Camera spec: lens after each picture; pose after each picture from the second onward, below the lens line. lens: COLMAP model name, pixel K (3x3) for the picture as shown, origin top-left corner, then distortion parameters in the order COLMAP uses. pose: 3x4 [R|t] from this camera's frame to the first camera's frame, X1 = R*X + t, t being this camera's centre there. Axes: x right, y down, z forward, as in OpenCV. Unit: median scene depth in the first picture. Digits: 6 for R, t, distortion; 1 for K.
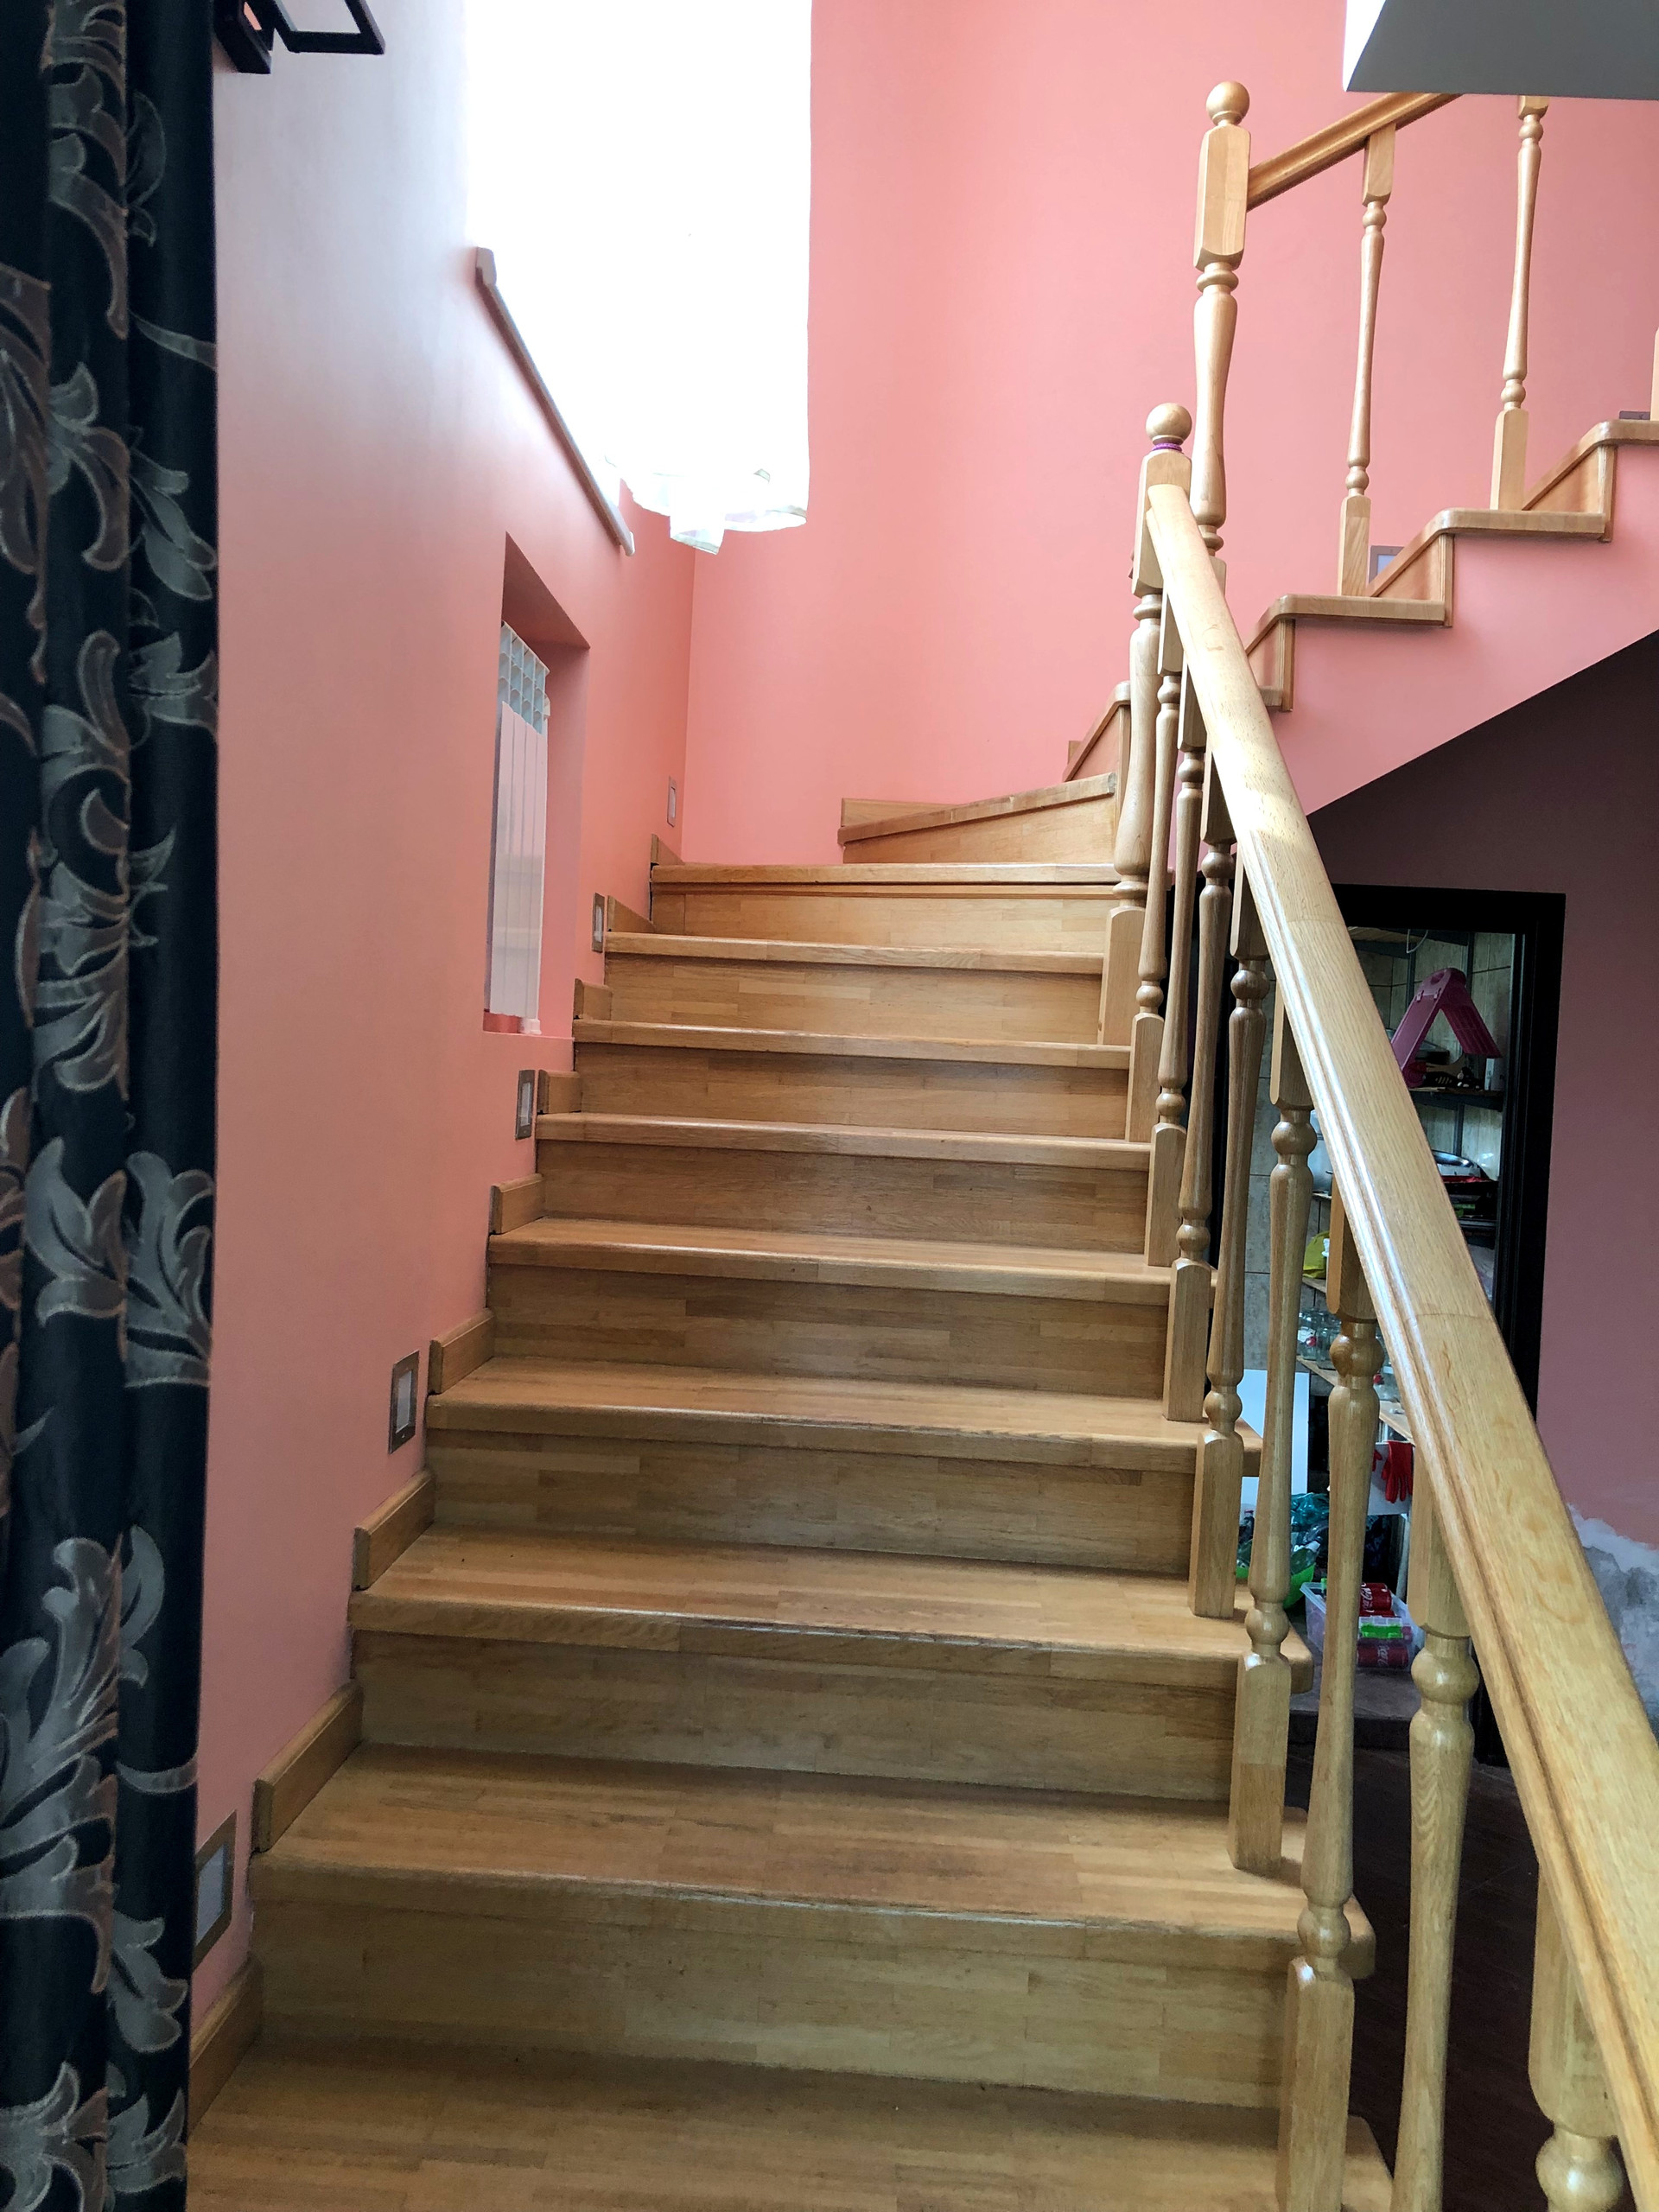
lens RADIAL K [[1827.2, 0, 828.7], [0, 1827.2, 1108.4], [0, 0, 1]] dist [0.038879, -0.046007]
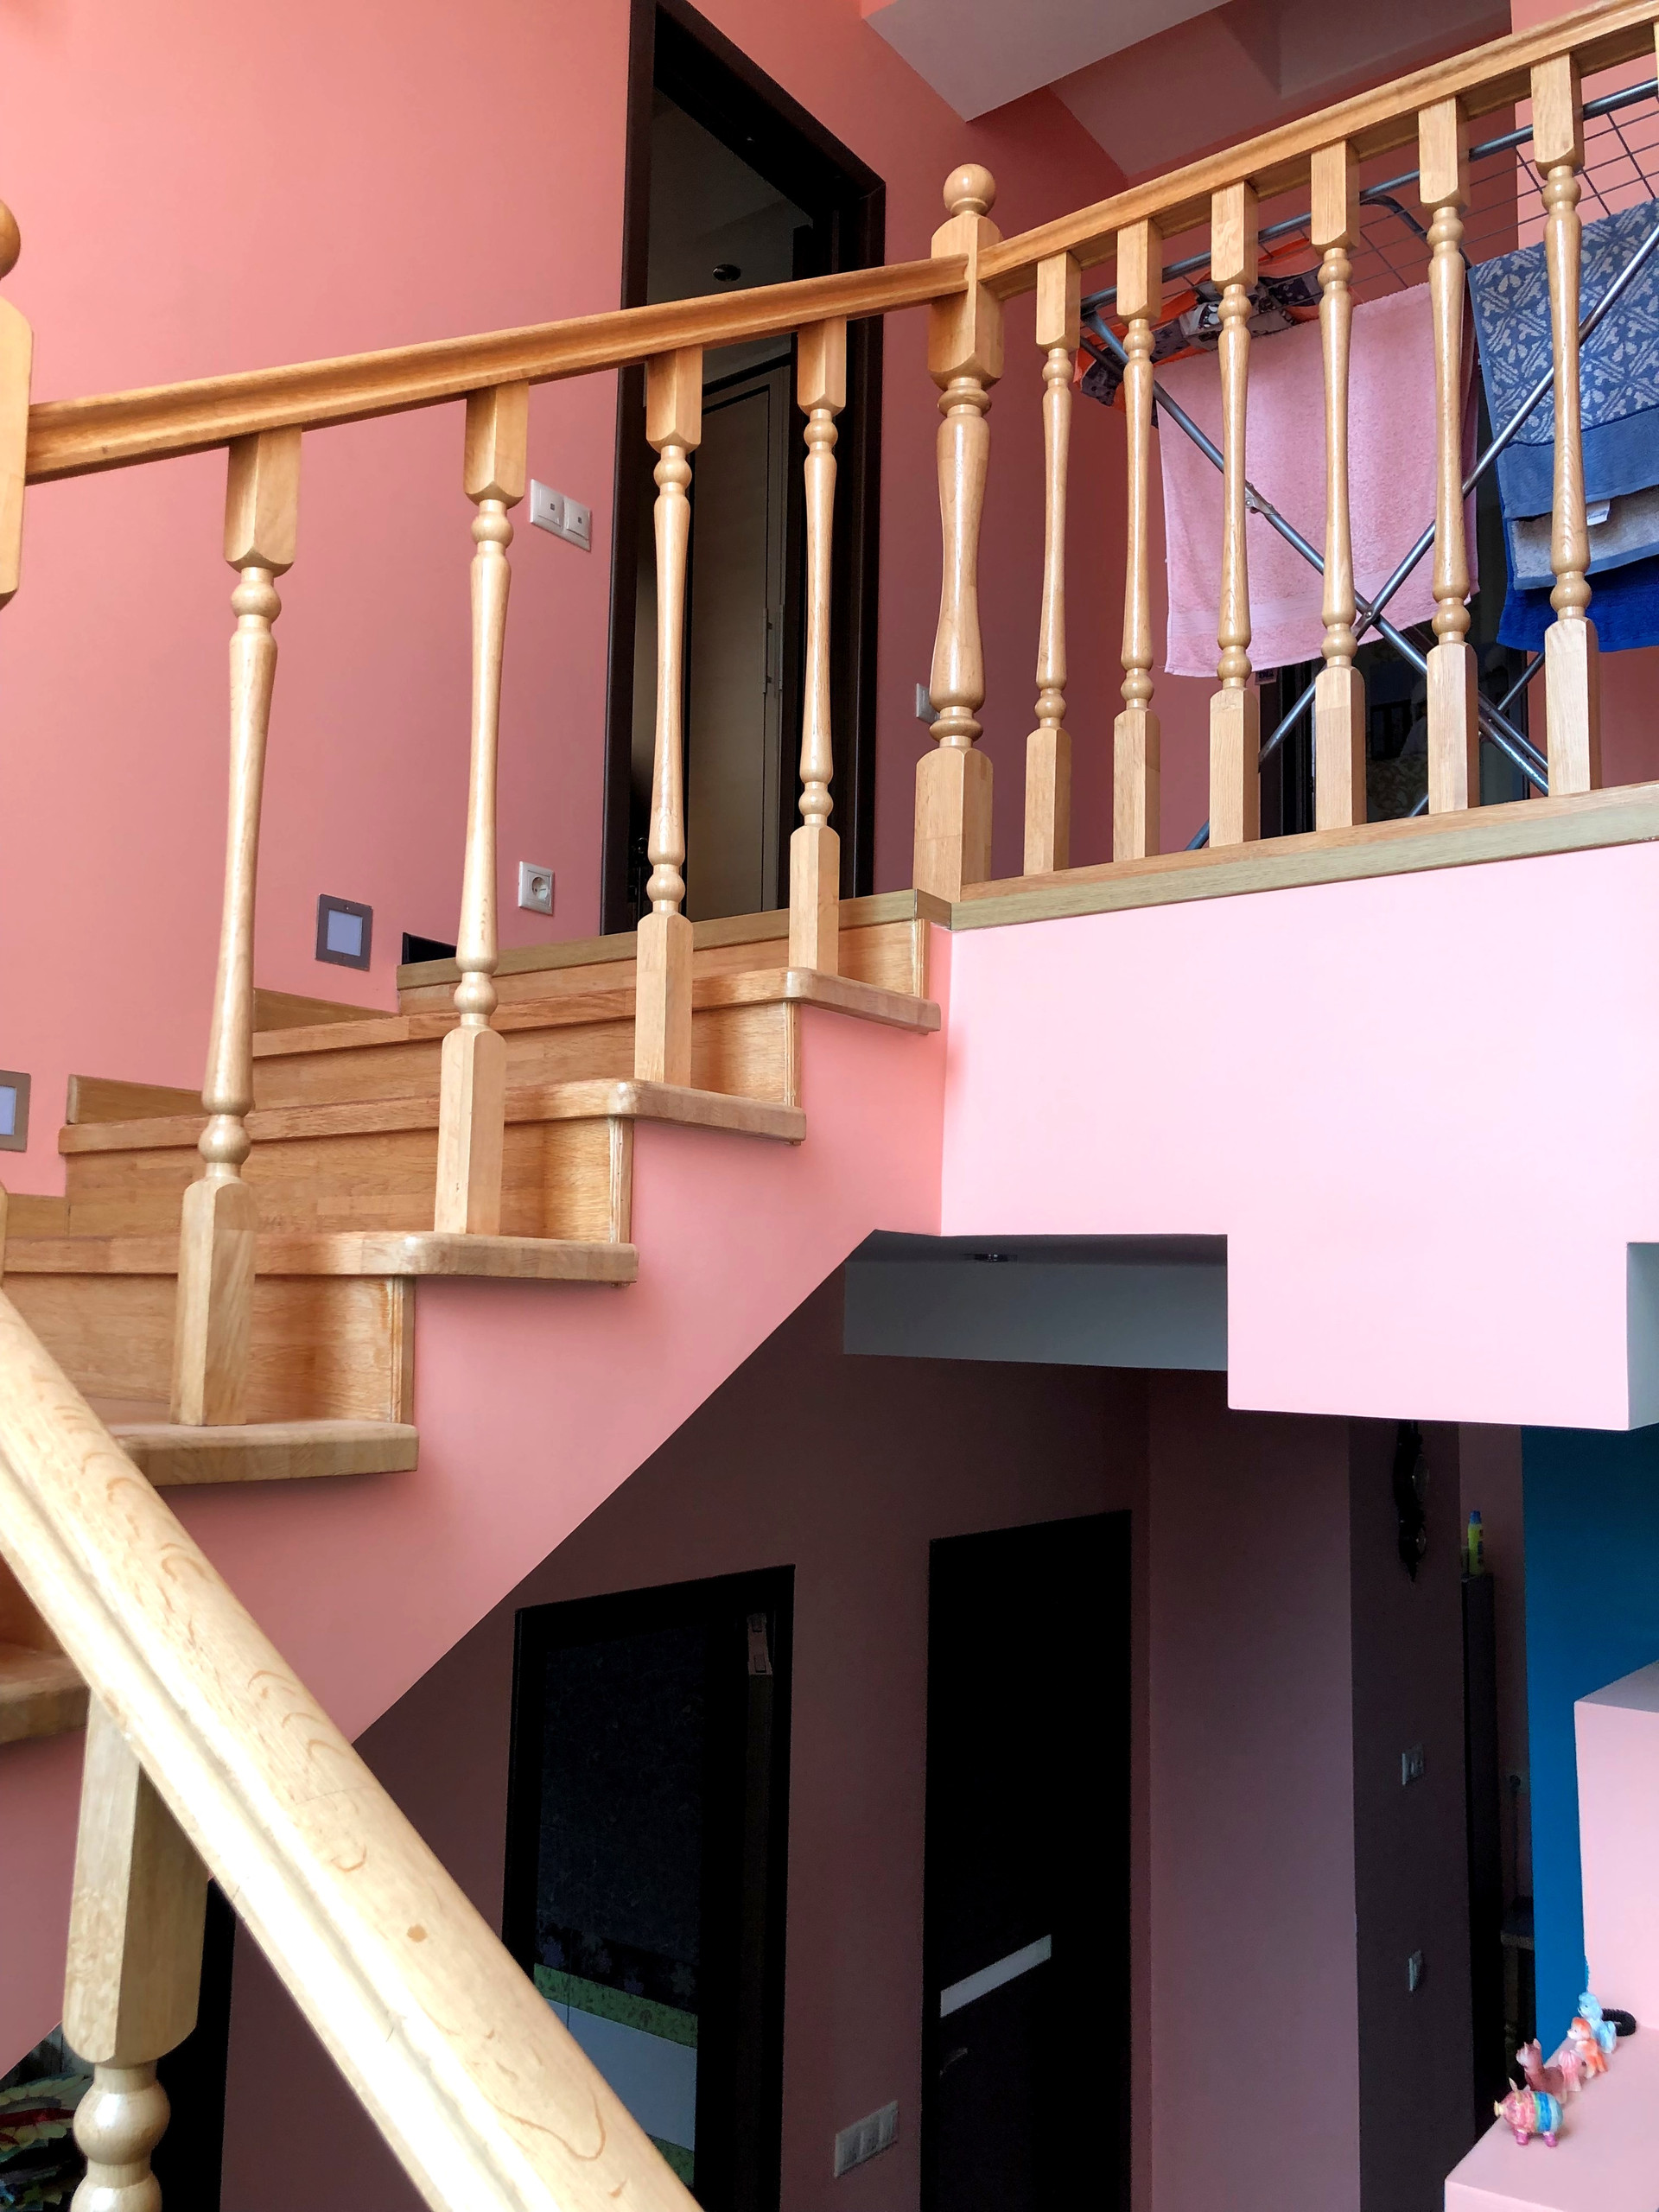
lens RADIAL K [[1827.2, 0, 827.2], [0, 1827.2, 1105.9], [0, 0, 1]] dist [0.038879, -0.046007]
pose [[0.558214, 0.057710, 0.827688, -0.006490], [0.032974, 0.995247, -0.091631, -0.306128], [-0.829042, 0.078442, 0.553658, 0.627457]]
